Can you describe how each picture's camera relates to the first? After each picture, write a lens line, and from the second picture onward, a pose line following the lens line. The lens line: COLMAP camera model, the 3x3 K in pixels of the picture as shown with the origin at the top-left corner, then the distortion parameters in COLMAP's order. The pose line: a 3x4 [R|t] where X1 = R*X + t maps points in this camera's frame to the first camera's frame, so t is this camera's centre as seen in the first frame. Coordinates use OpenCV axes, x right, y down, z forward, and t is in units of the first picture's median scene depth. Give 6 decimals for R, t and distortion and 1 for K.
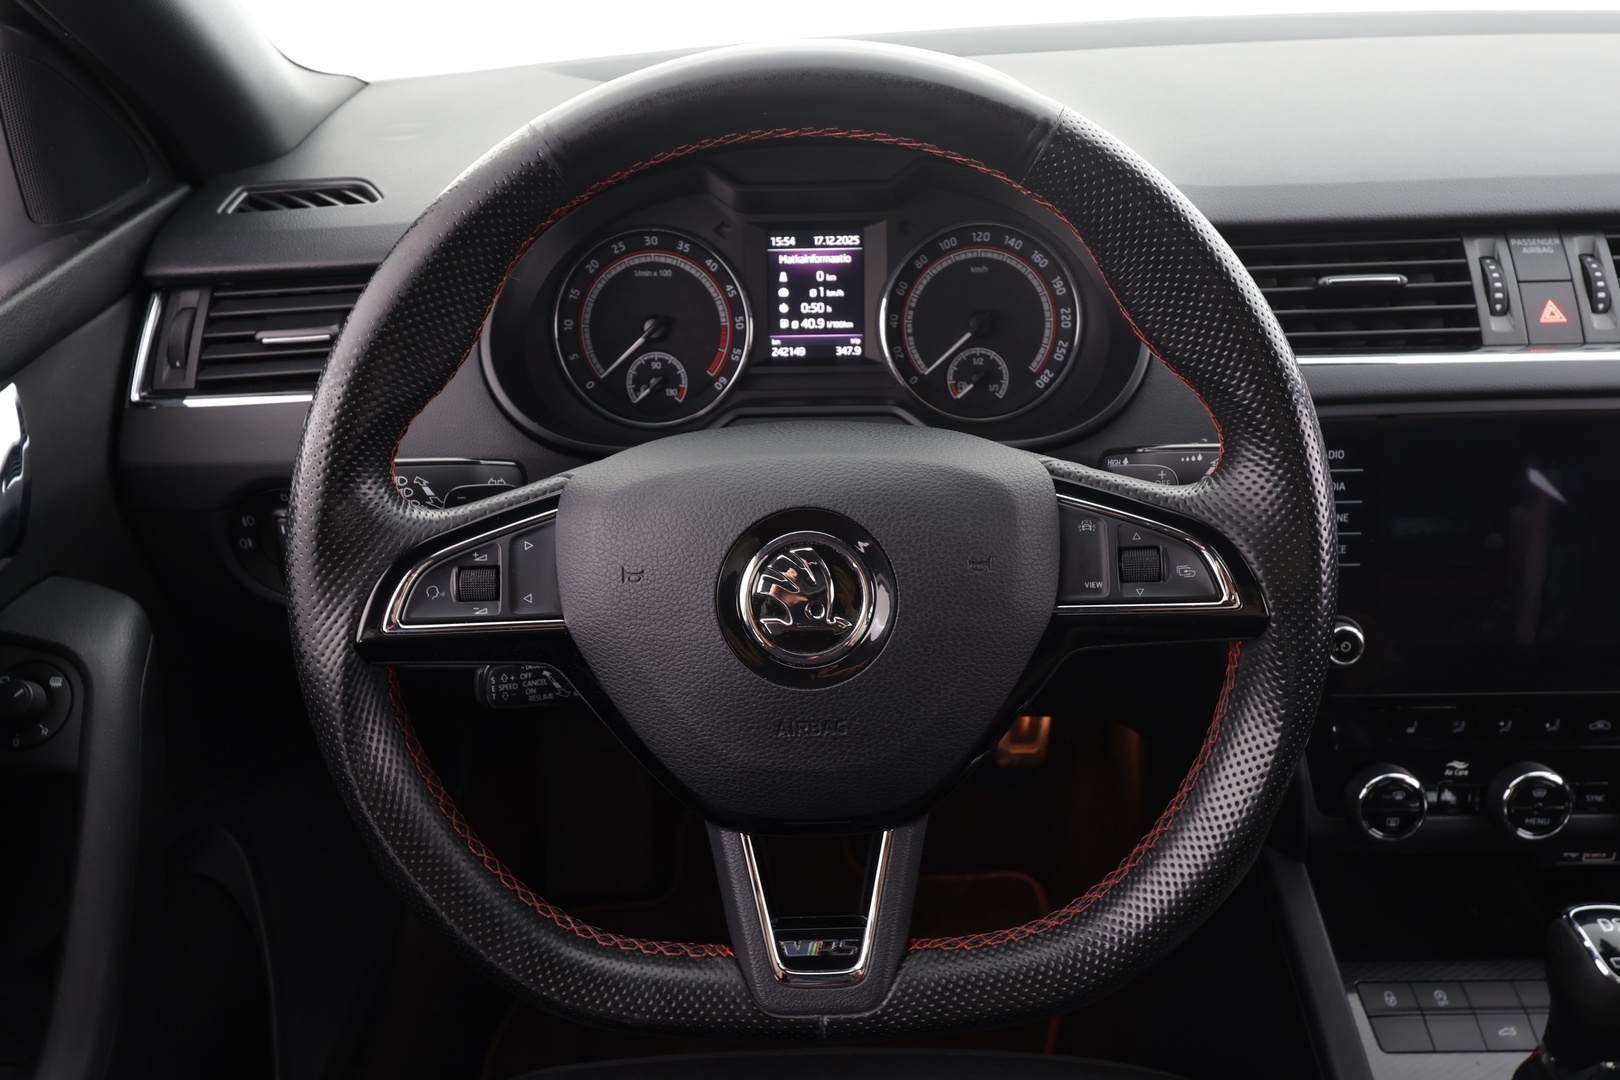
lens RADIAL K [[1203.2, 0, 804.6], [0, 1203.2, 535.2], [0, 0, 1]] dist [0.012187, -0.008277]
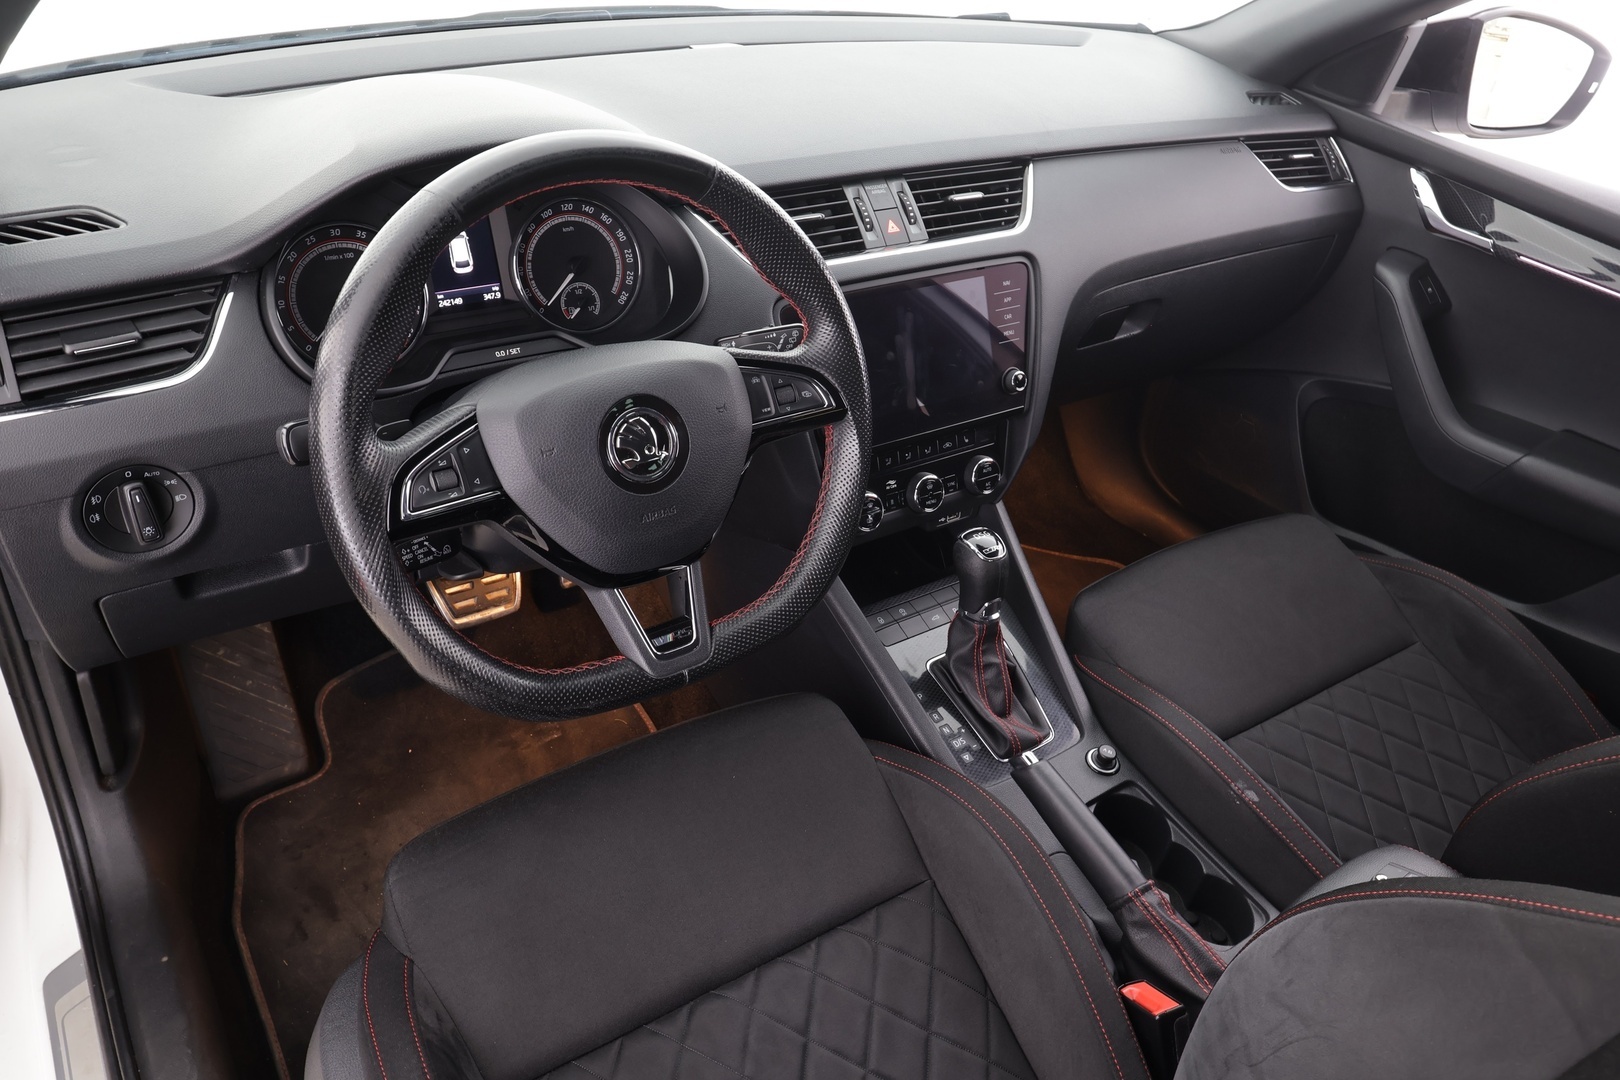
lens RADIAL K [[1203.2, 0, 813.6], [0, 1203.2, 540.0], [0, 0, 1]] dist [0.012187, -0.008277]
pose [[0.814641, -0.239174, 0.528352, -0.480015], [0.183352, 0.970491, 0.156619, -0.027829], [-0.550220, -0.030714, 0.834455, -0.405125]]
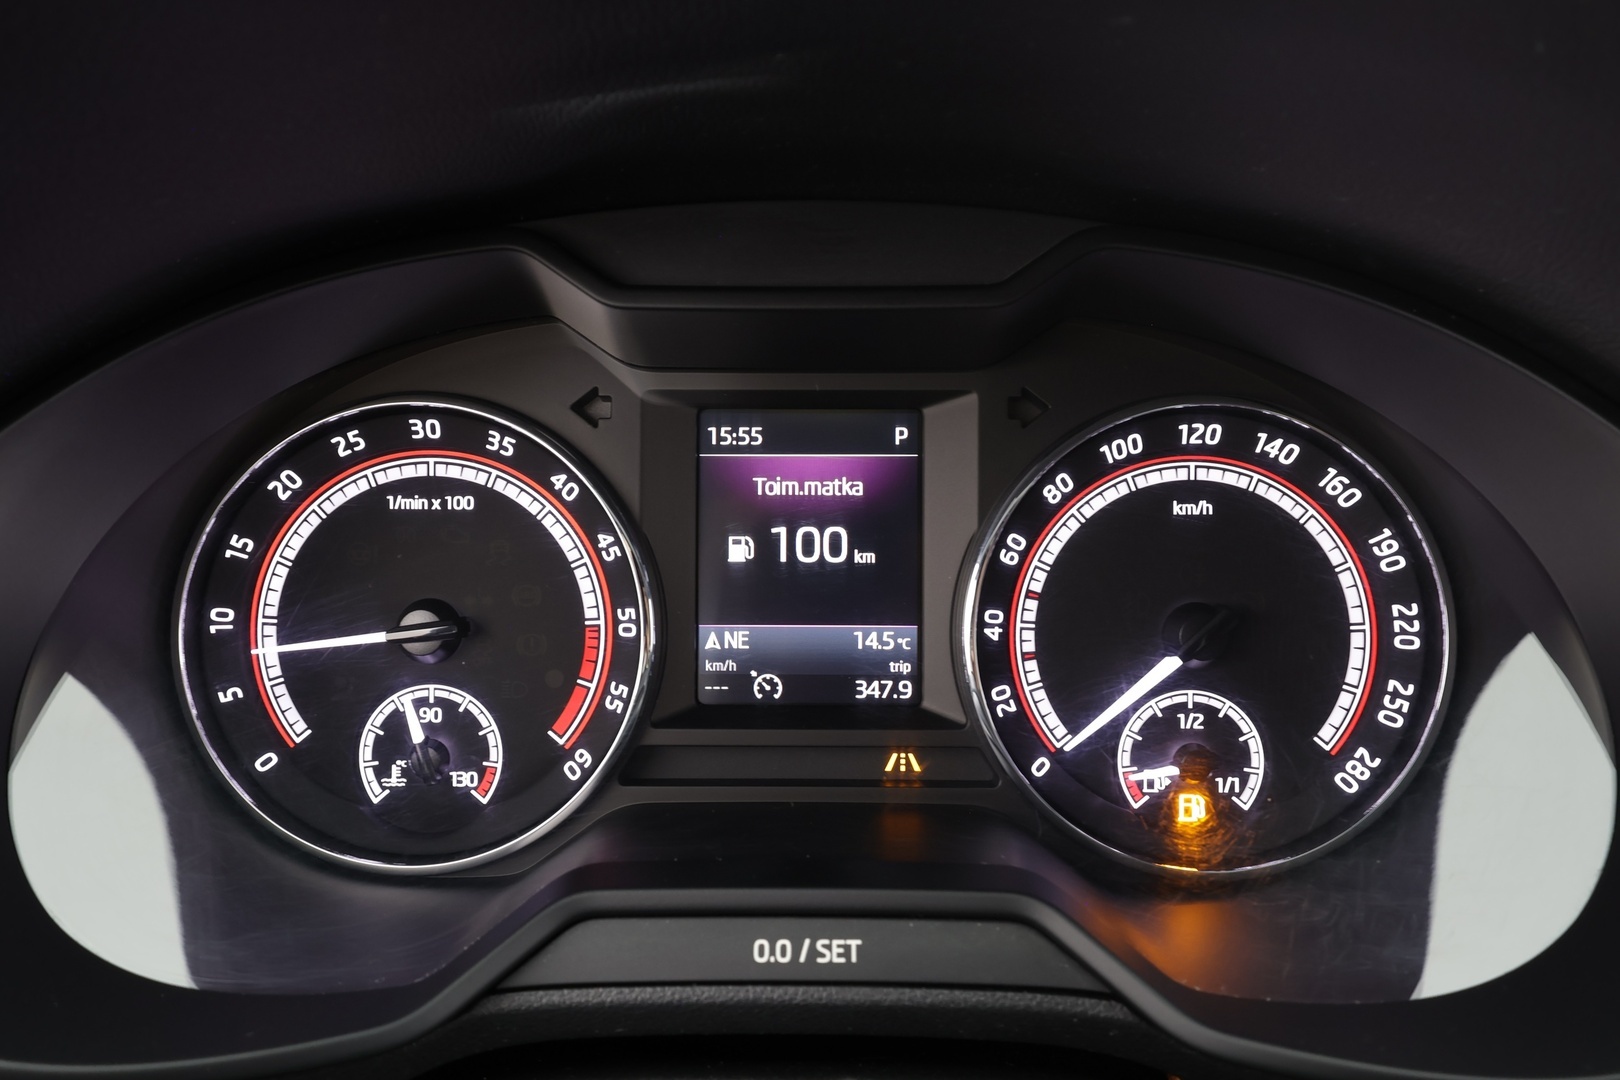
lens RADIAL K [[1118.5, 0, 807.5], [0, 1118.5, 538.6], [0, 0, 1]] dist [0.016868, 0.000912]
pose [[0.999820, 0.017083, 0.008287, 0.005422], [-0.015748, 0.989937, -0.140629, -0.152279], [-0.010606, 0.140473, 0.990028, 0.610339]]
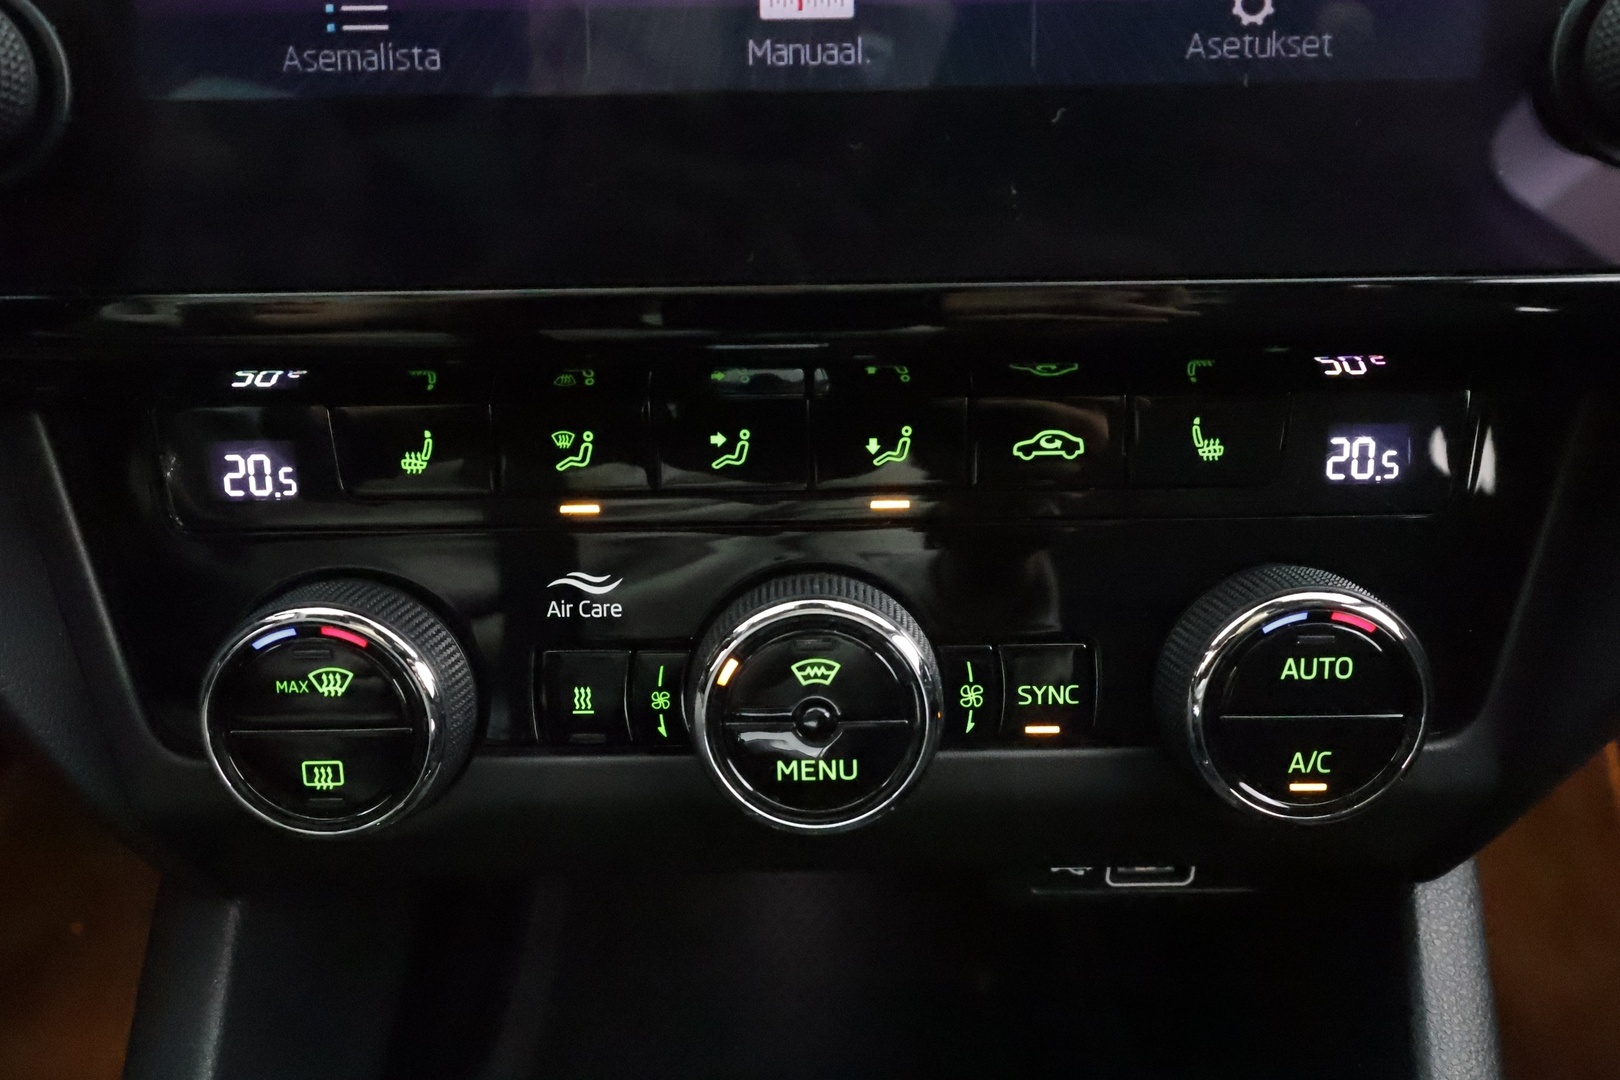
lens RADIAL K [[1203.2, 0, 784.8], [0, 1203.2, 531.5], [0, 0, 1]] dist [0.012187, -0.008277]
pose [[0.999858, -0.001609, 0.016787, 0.534255], [0.001349, 0.999879, 0.015513, 0.157932], [-0.016810, -0.015488, 0.999739, 0.640821]]
